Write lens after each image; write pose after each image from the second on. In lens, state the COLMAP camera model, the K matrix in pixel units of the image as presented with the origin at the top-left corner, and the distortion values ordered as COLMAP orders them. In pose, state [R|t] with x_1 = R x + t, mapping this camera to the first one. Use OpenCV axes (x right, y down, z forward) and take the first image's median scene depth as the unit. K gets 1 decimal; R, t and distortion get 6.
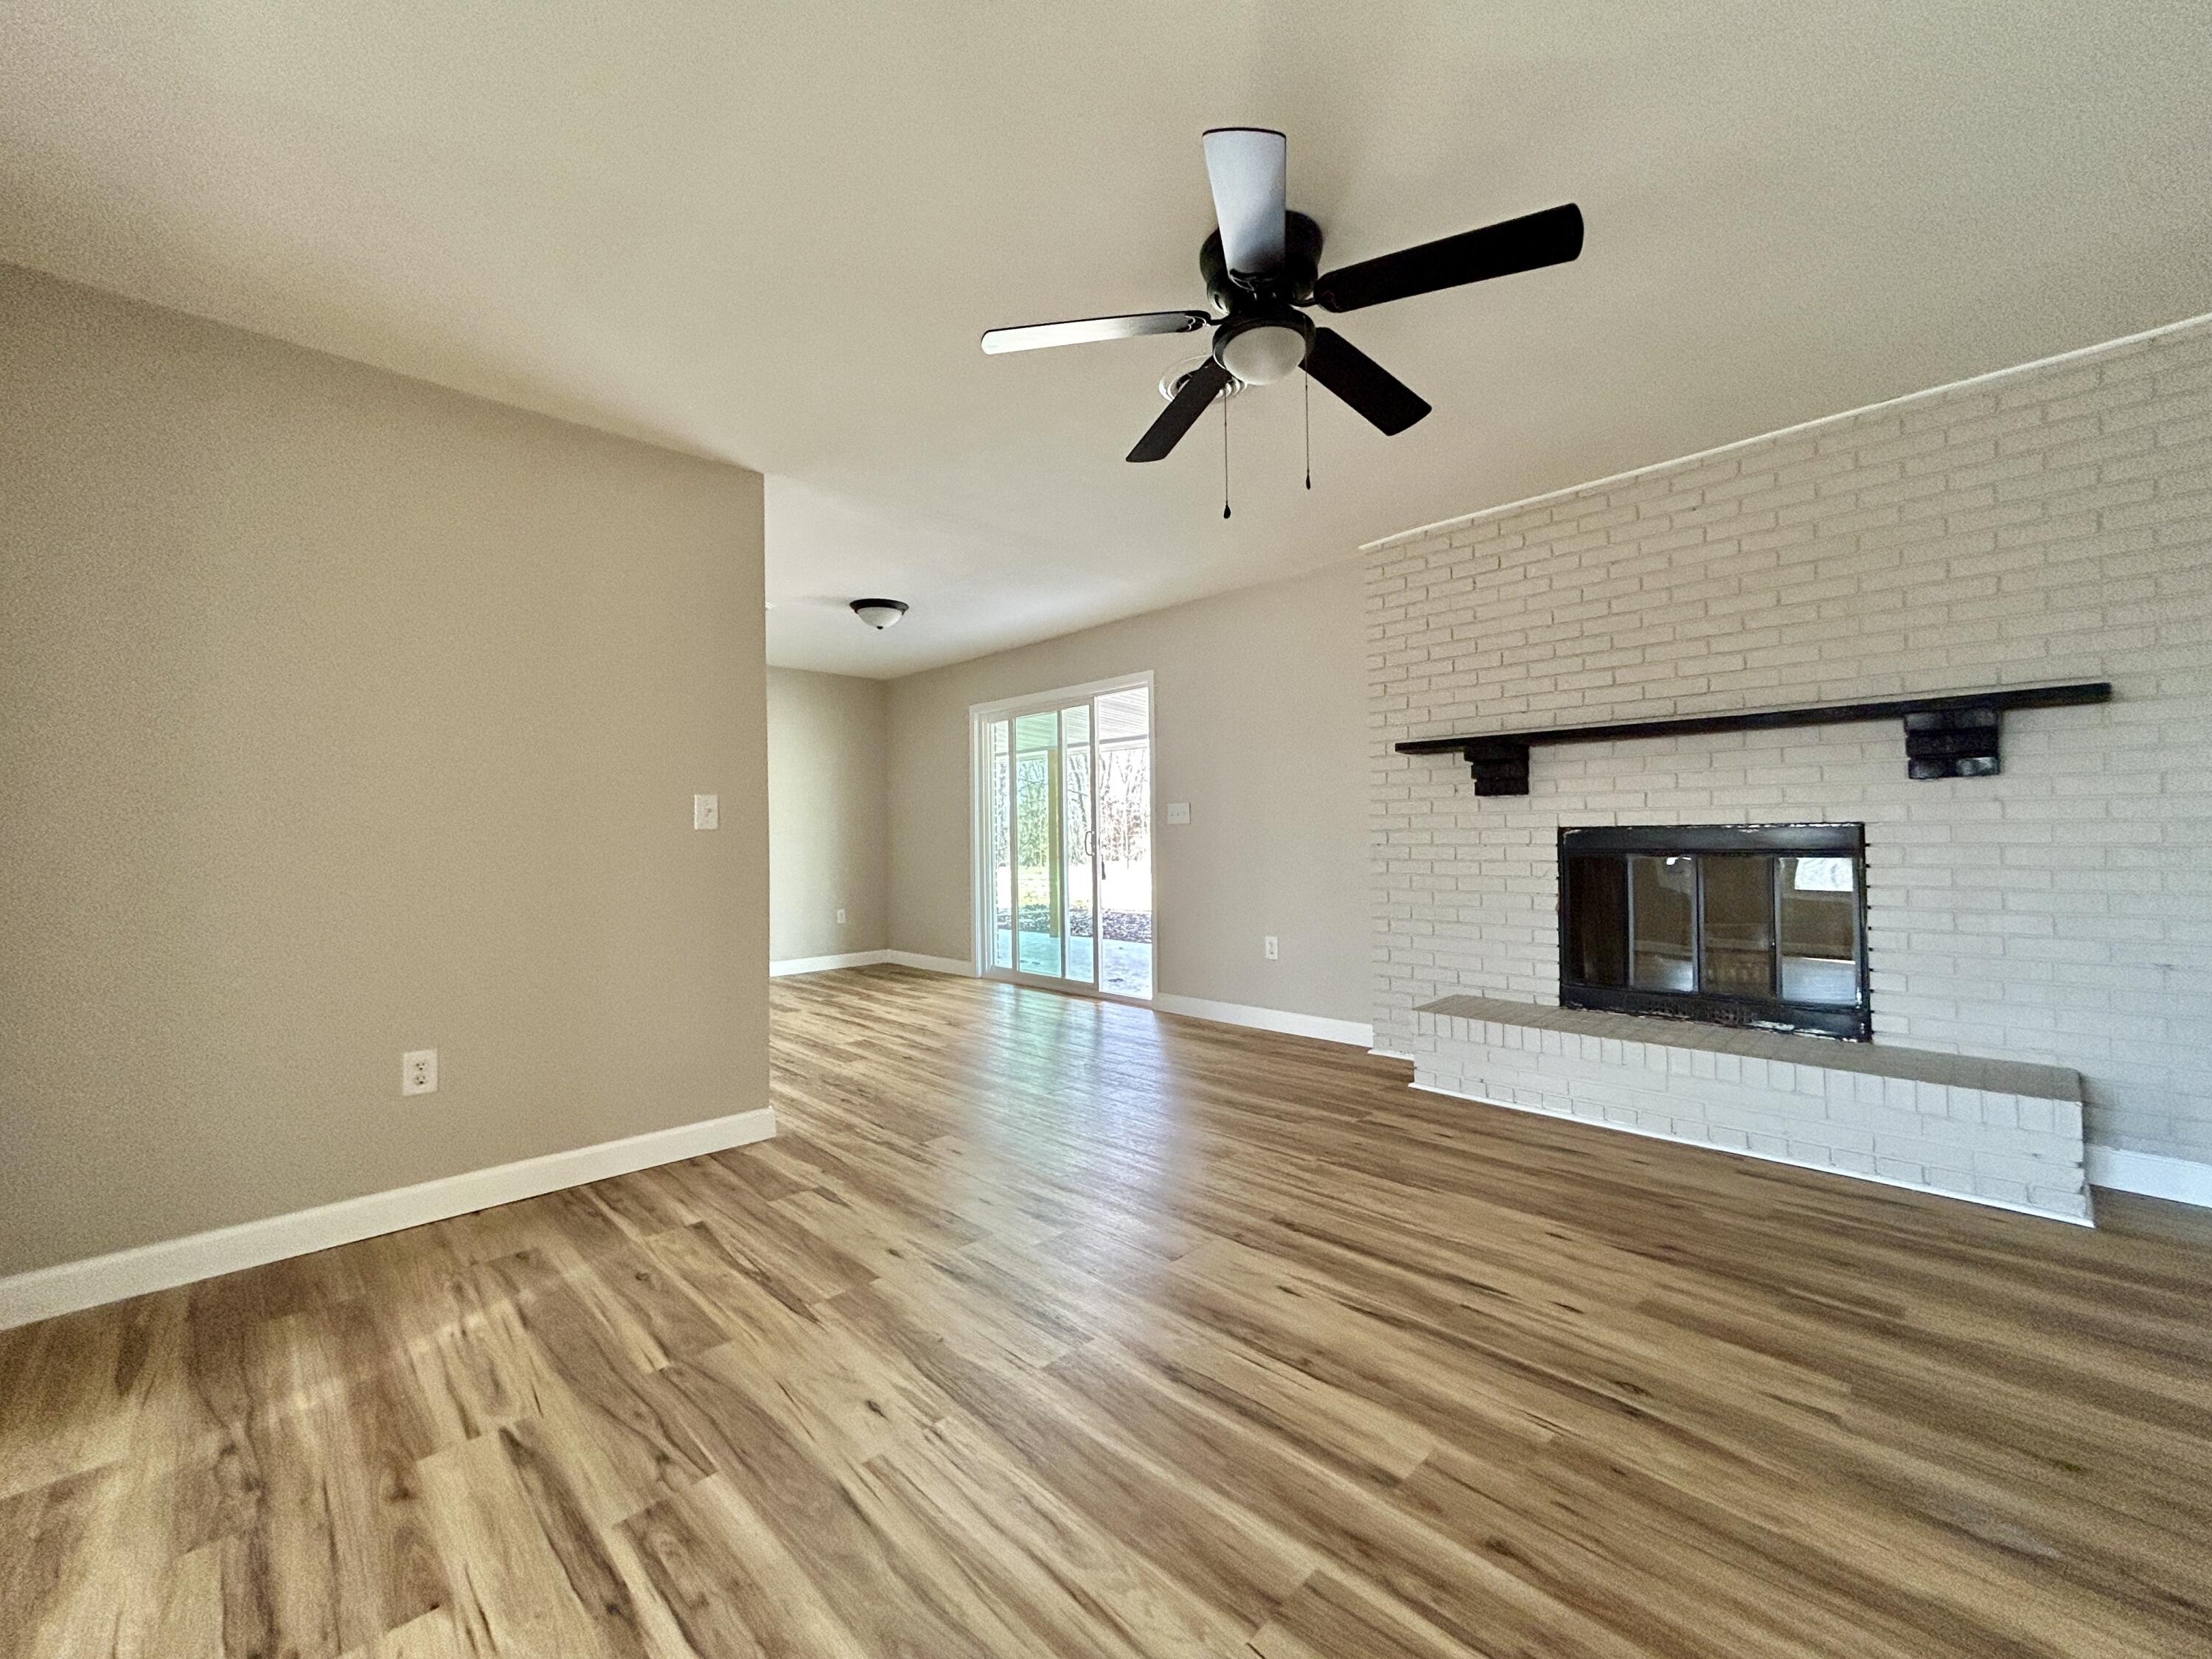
lens RADIAL K [[891.4, 0, 1095.3], [0, 891.4, 830.2], [0, 0, 1]] dist [-0.005219, 0.002715]
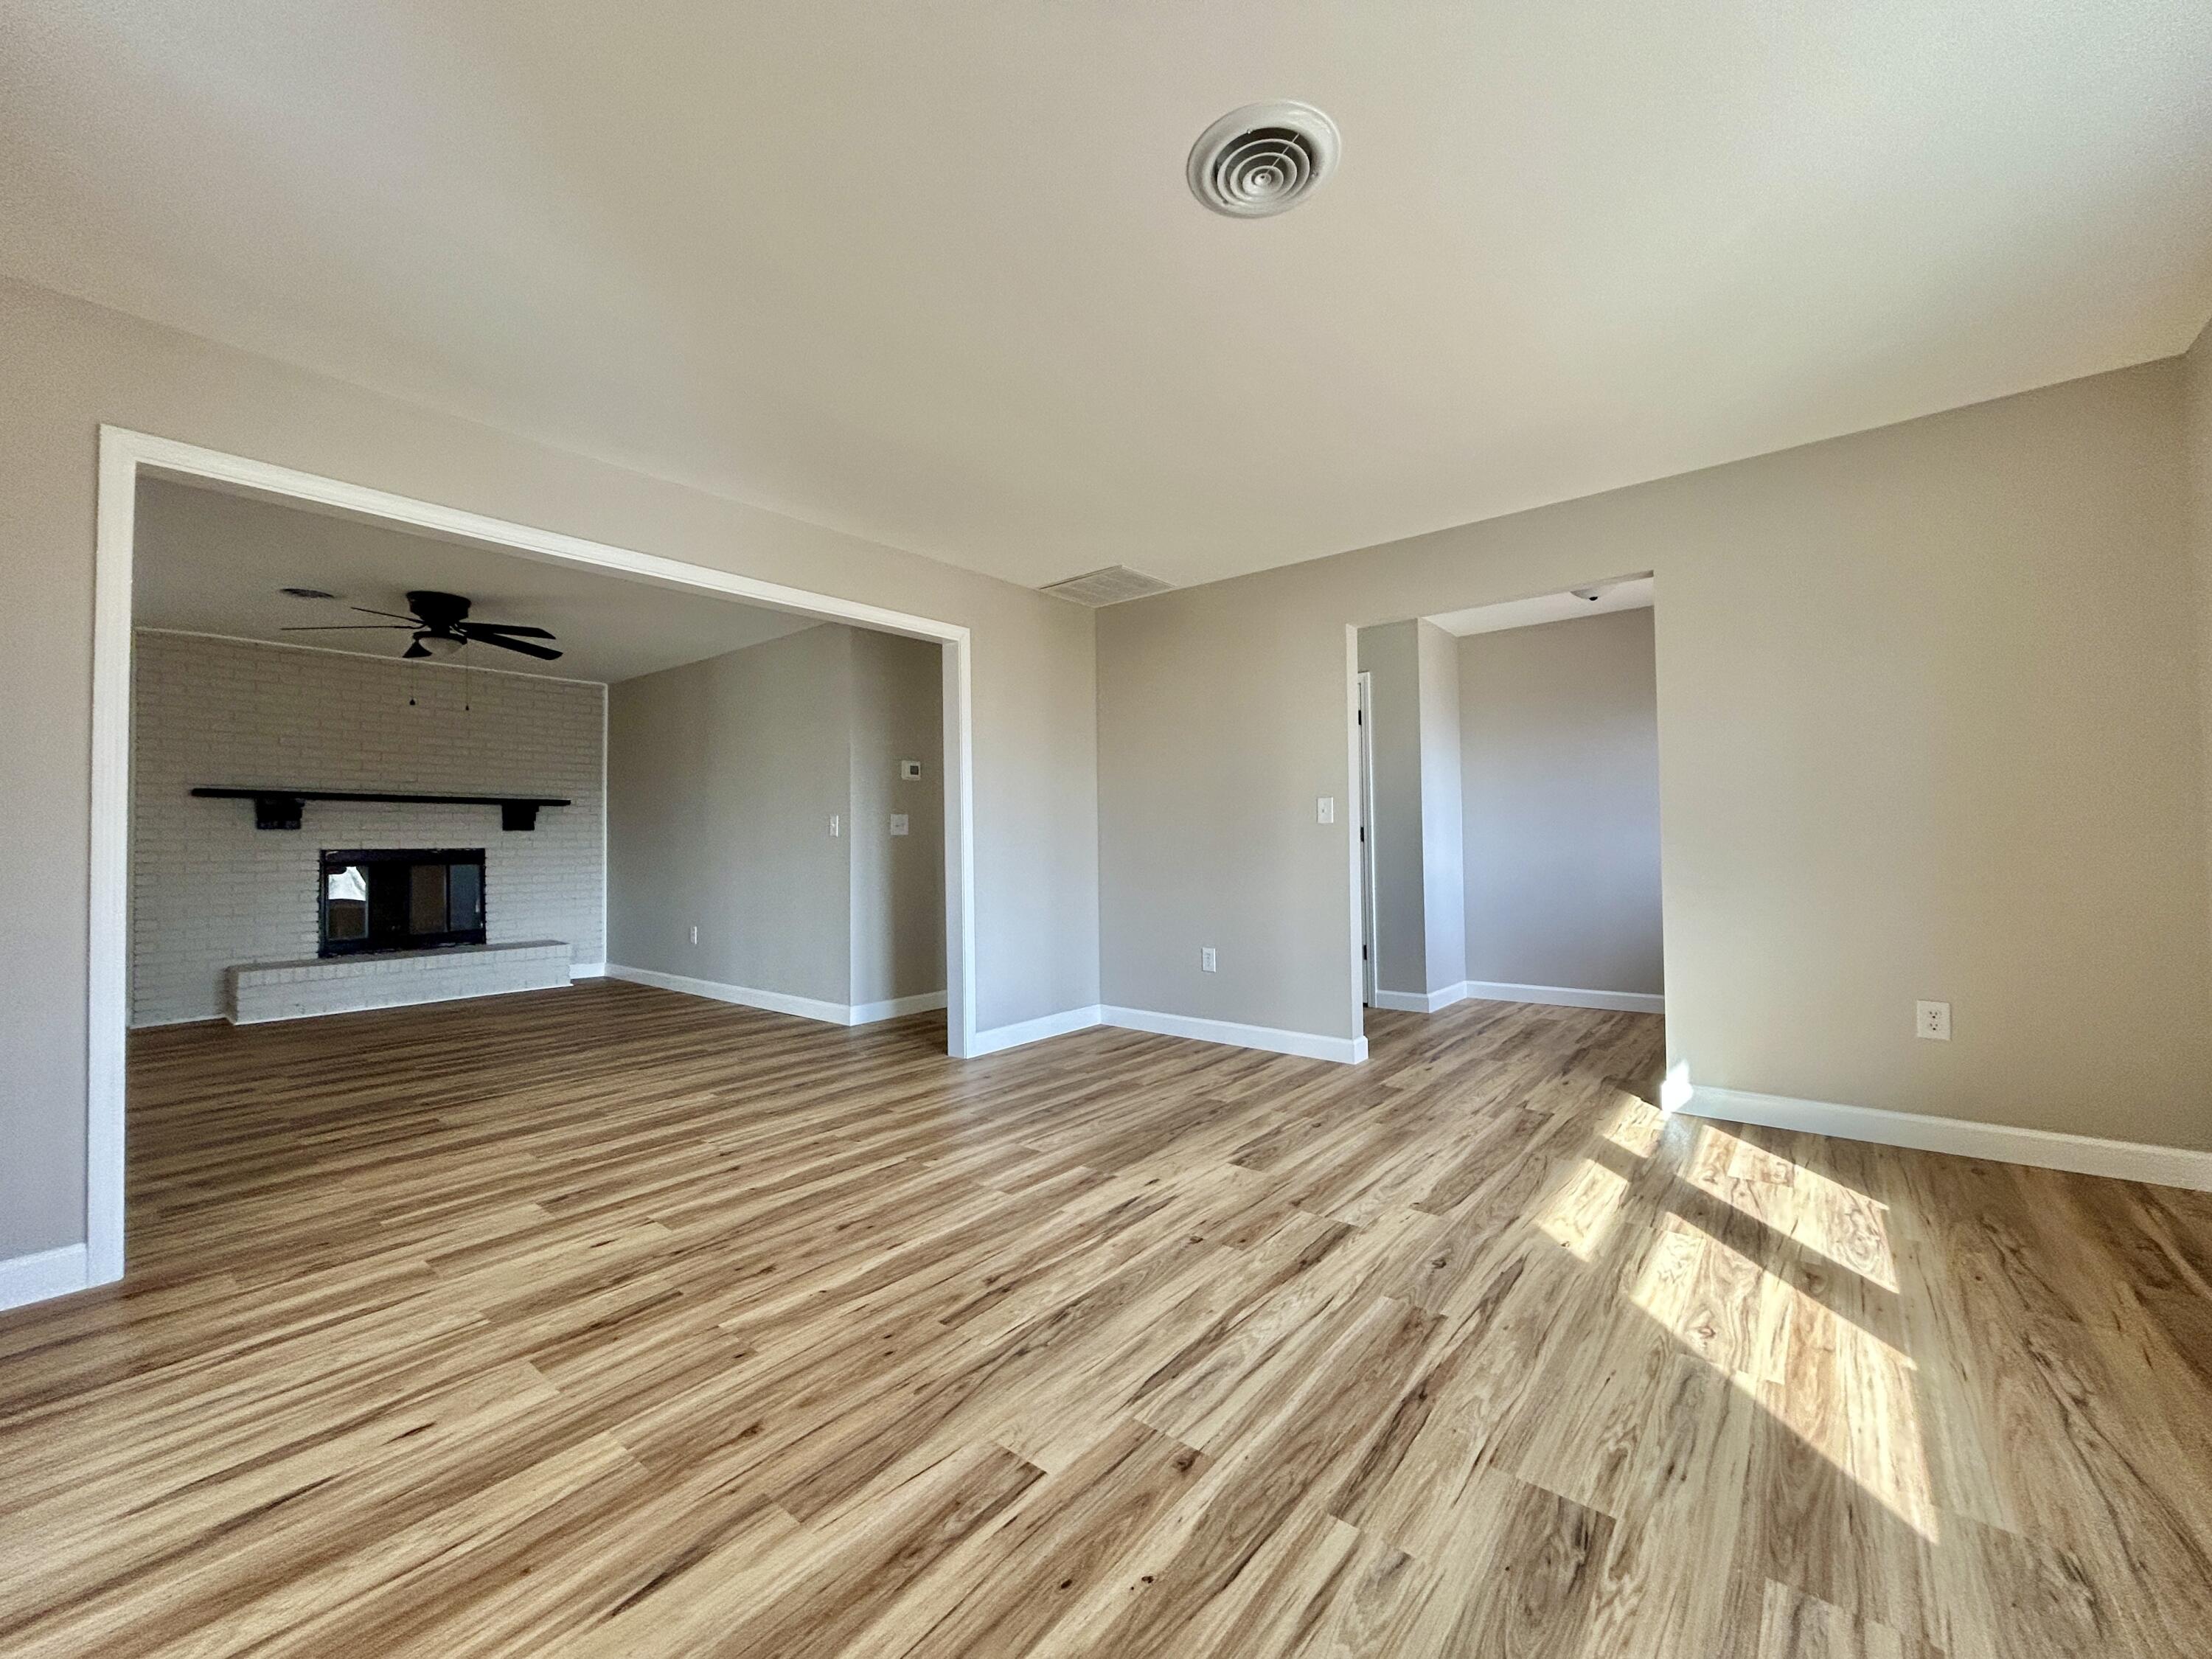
lens RADIAL K [[891.4, 0, 1107.3], [0, 891.4, 831.9], [0, 0, 1]] dist [-0.005219, 0.002715]
pose [[-0.112760, 0.020719, 0.993406, -1.517215], [-0.000541, 0.999781, -0.020913, -0.003657], [-0.993622, -0.002896, -0.112724, -0.319449]]
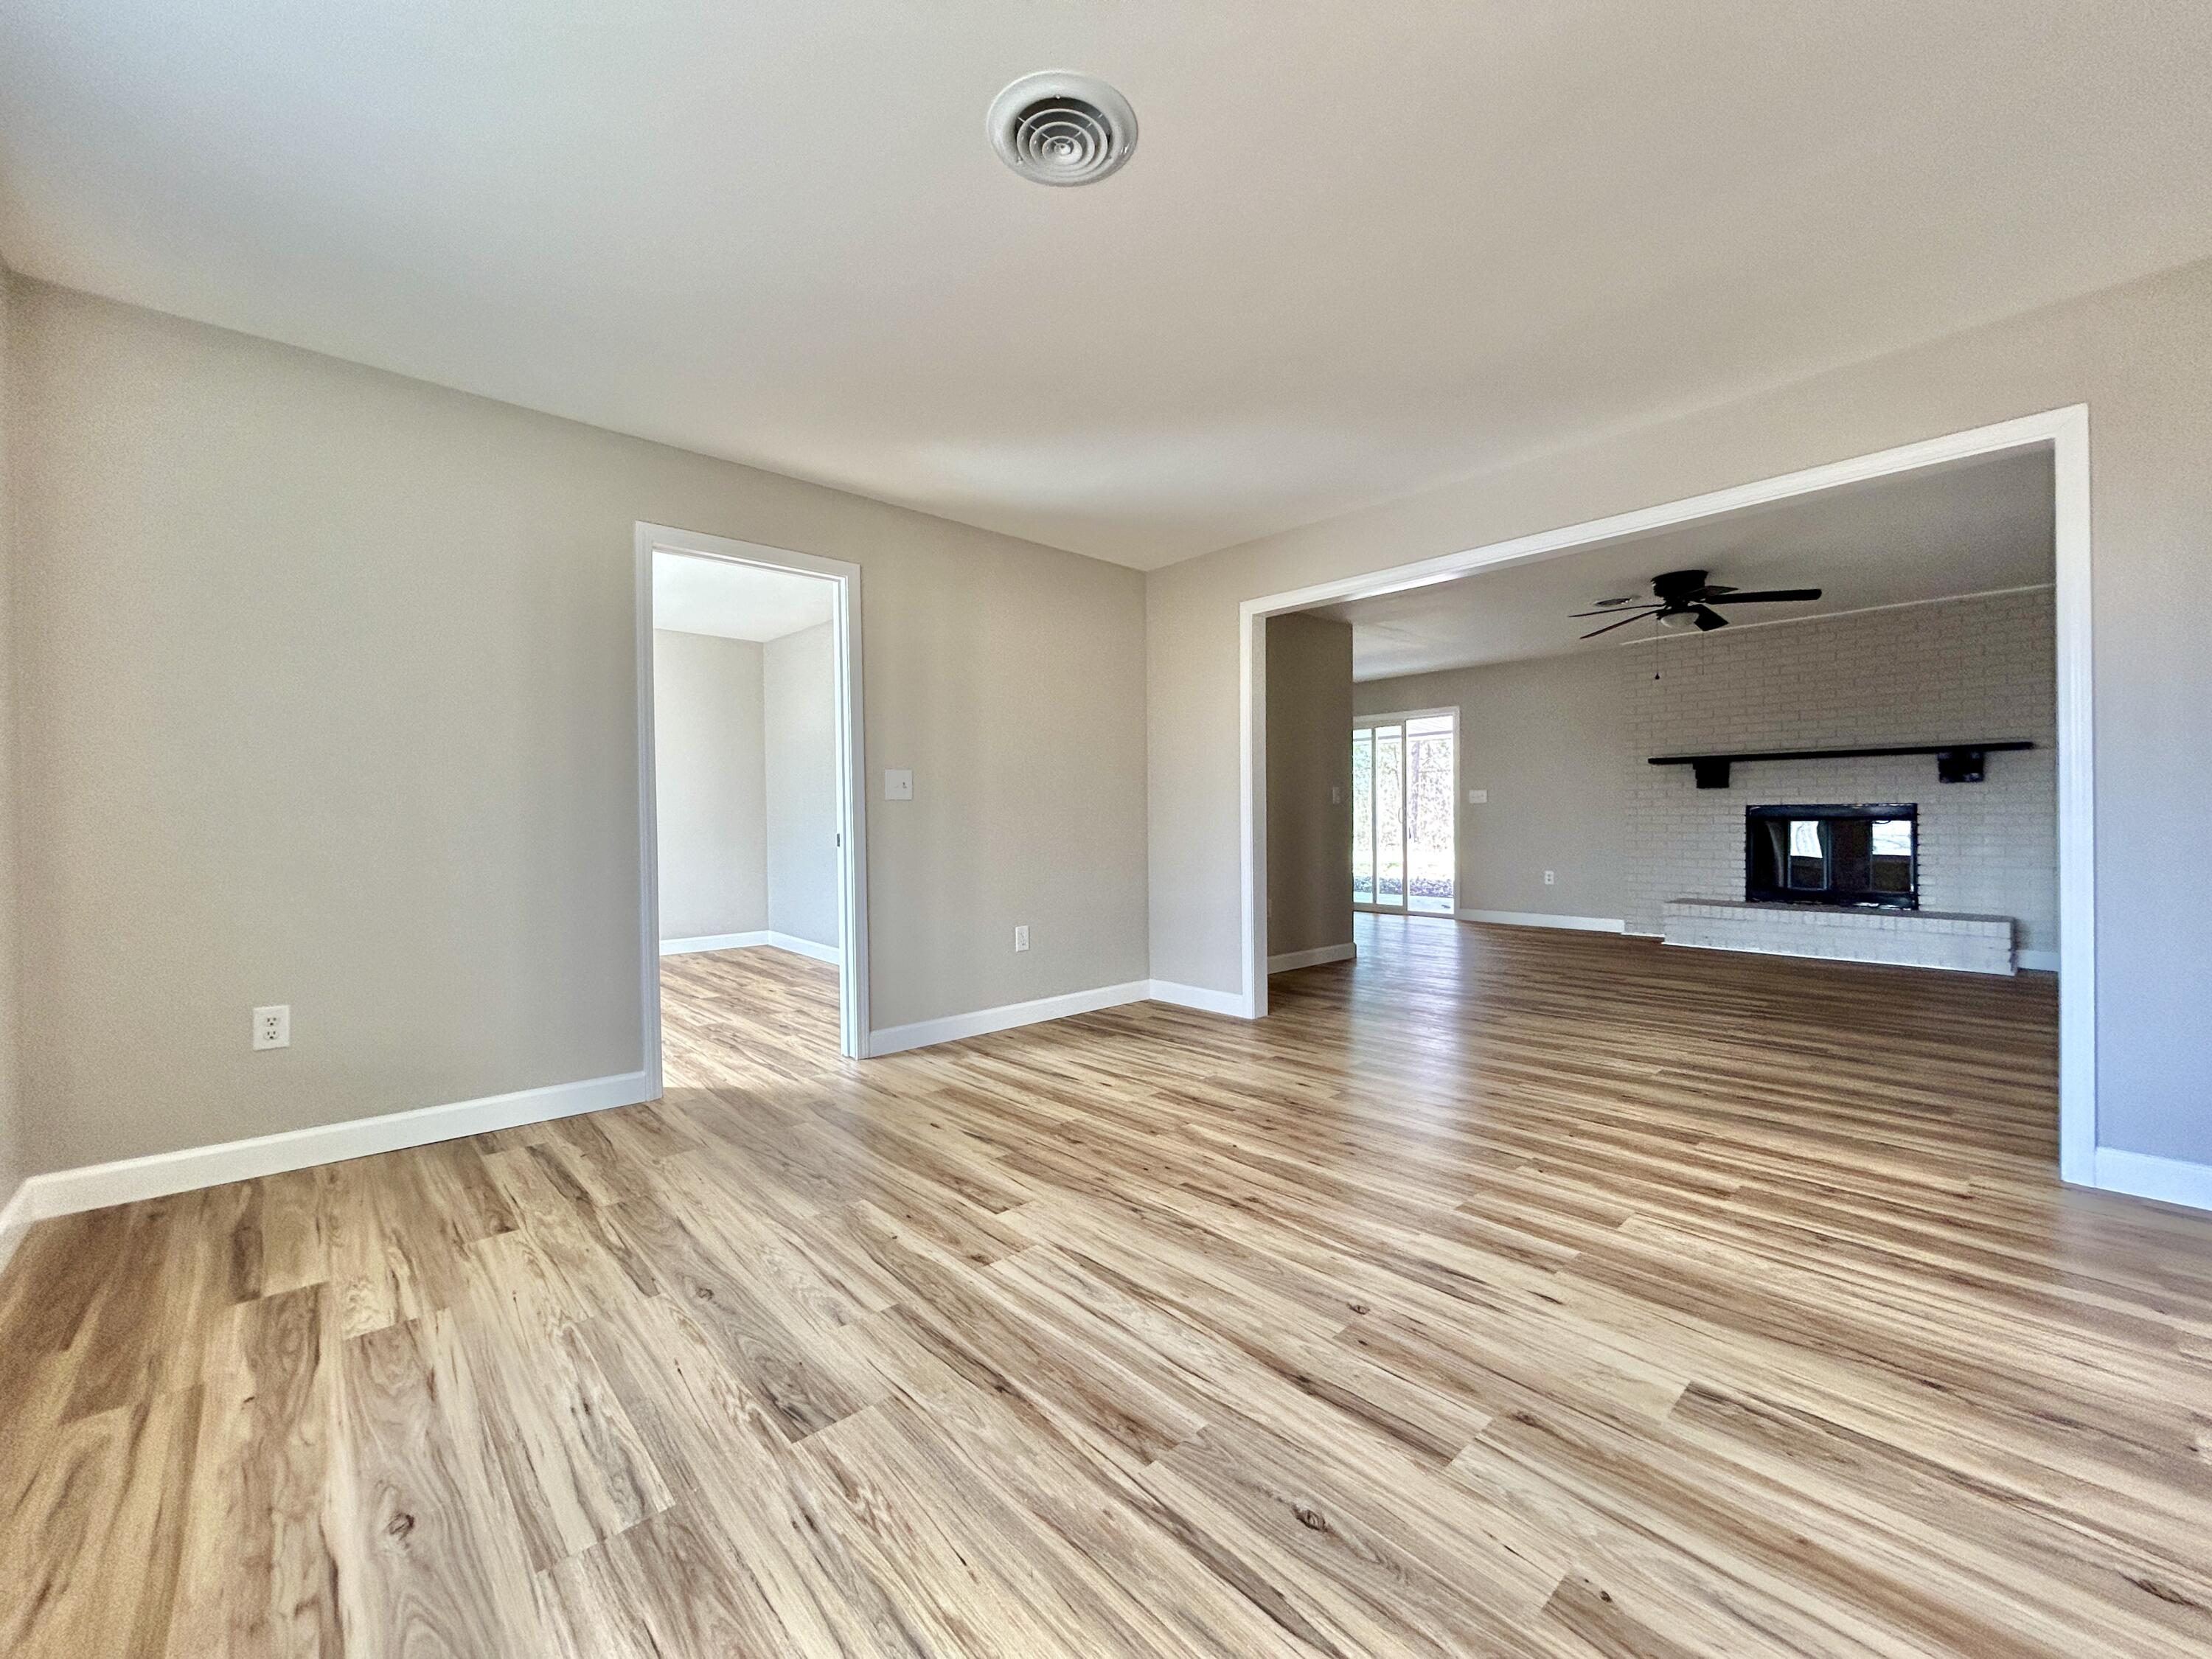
lens RADIAL K [[891.4, 0, 1085.1], [0, 891.4, 826.4], [0, 0, 1]] dist [-0.005219, 0.002715]
pose [[0.999076, -0.002372, -0.042903, -0.921442], [0.003462, 0.999673, 0.025331, -0.013778], [0.042829, -0.025457, 0.998758, -1.082579]]
